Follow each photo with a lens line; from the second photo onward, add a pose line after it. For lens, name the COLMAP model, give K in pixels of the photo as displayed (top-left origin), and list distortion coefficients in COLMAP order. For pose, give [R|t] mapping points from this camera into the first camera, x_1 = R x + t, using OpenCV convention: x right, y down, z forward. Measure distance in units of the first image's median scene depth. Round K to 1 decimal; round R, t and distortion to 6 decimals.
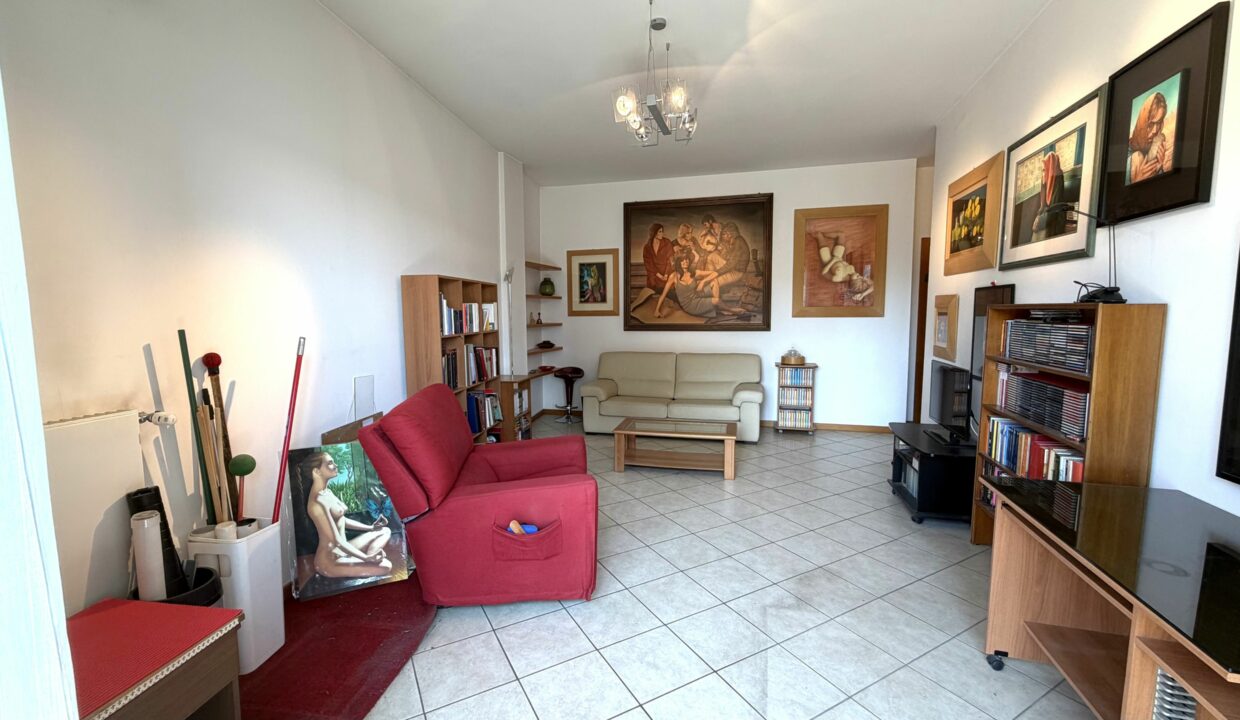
lens RADIAL K [[510.5, 0, 613.8], [0, 510.5, 356.4], [0, 0, 1]] dist [0.001023, -0.000221]
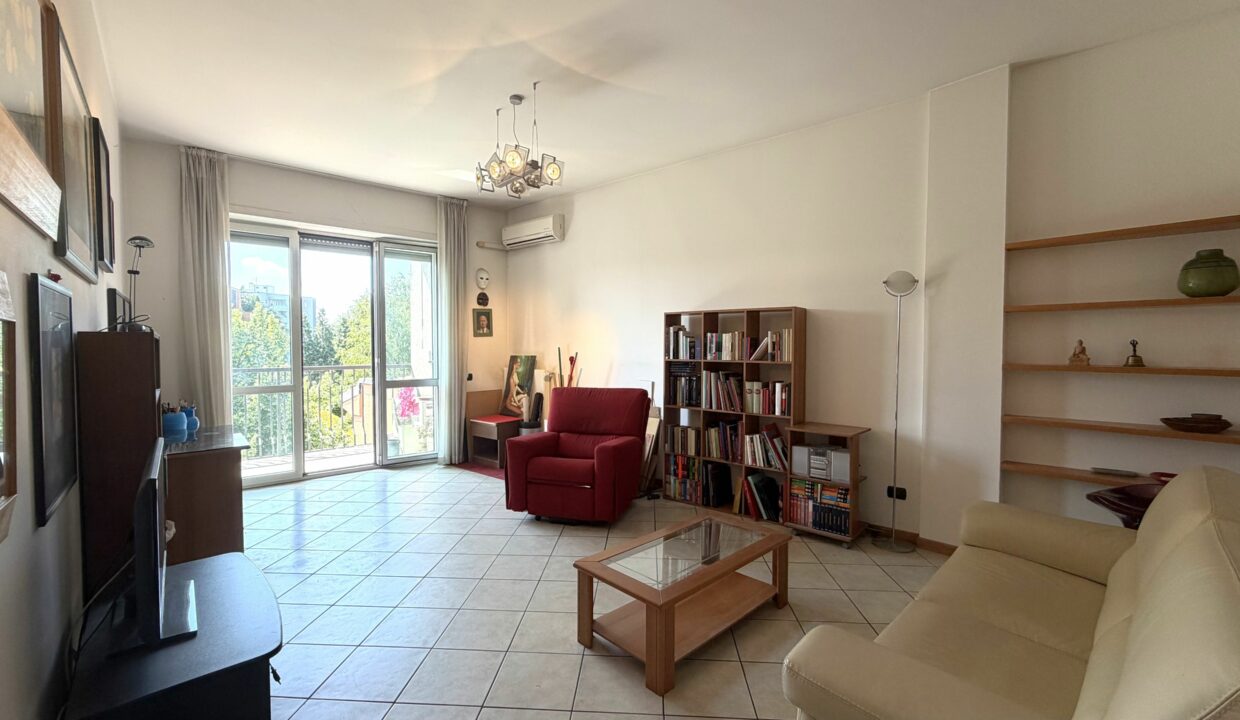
lens RADIAL K [[510.5, 0, 617.2], [0, 510.5, 359.0], [0, 0, 1]] dist [0.001023, -0.000221]
pose [[-0.531979, 0.027631, -0.846307, 0.769539], [-0.072157, 0.994353, 0.077821, -0.124365], [0.843678, 0.102466, -0.526981, 1.475306]]
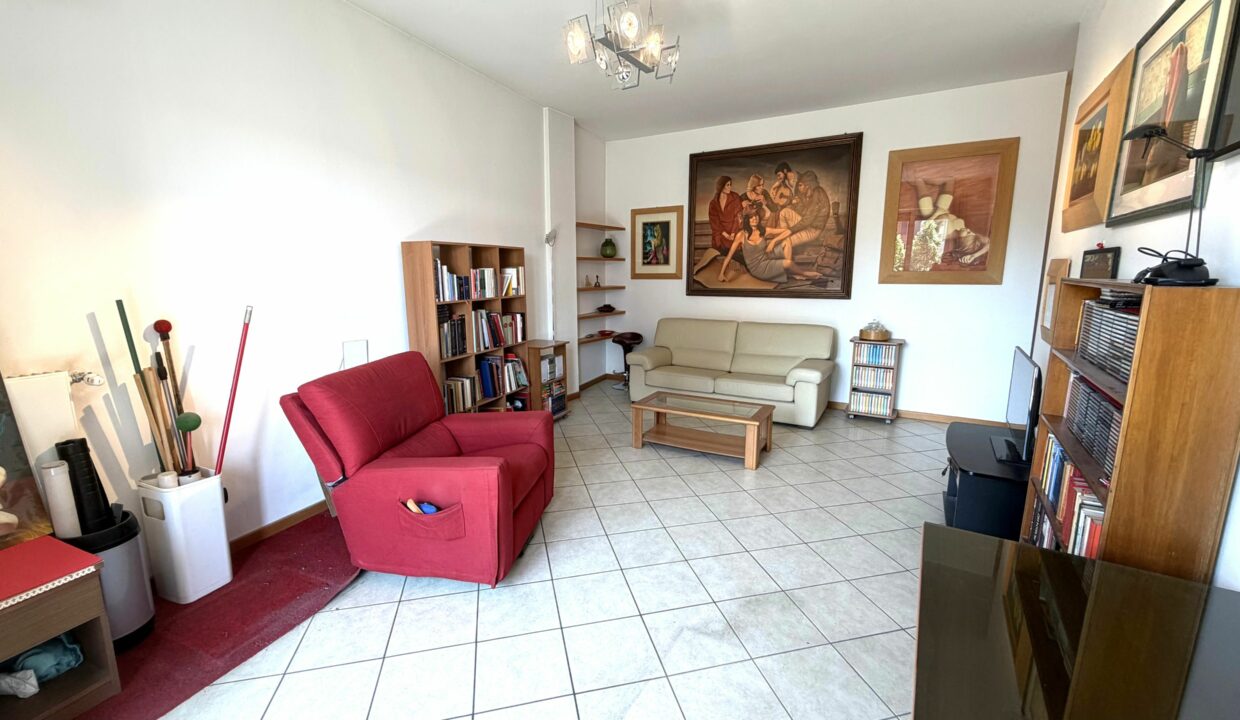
lens RADIAL K [[510.5, 0, 612.8], [0, 510.5, 356.1], [0, 0, 1]] dist [0.001023, -0.000221]
pose [[0.962681, 0.048886, -0.266186, 0.253443], [-0.026963, 0.995982, 0.085400, -0.027990], [0.269291, -0.075036, 0.960131, 0.107744]]
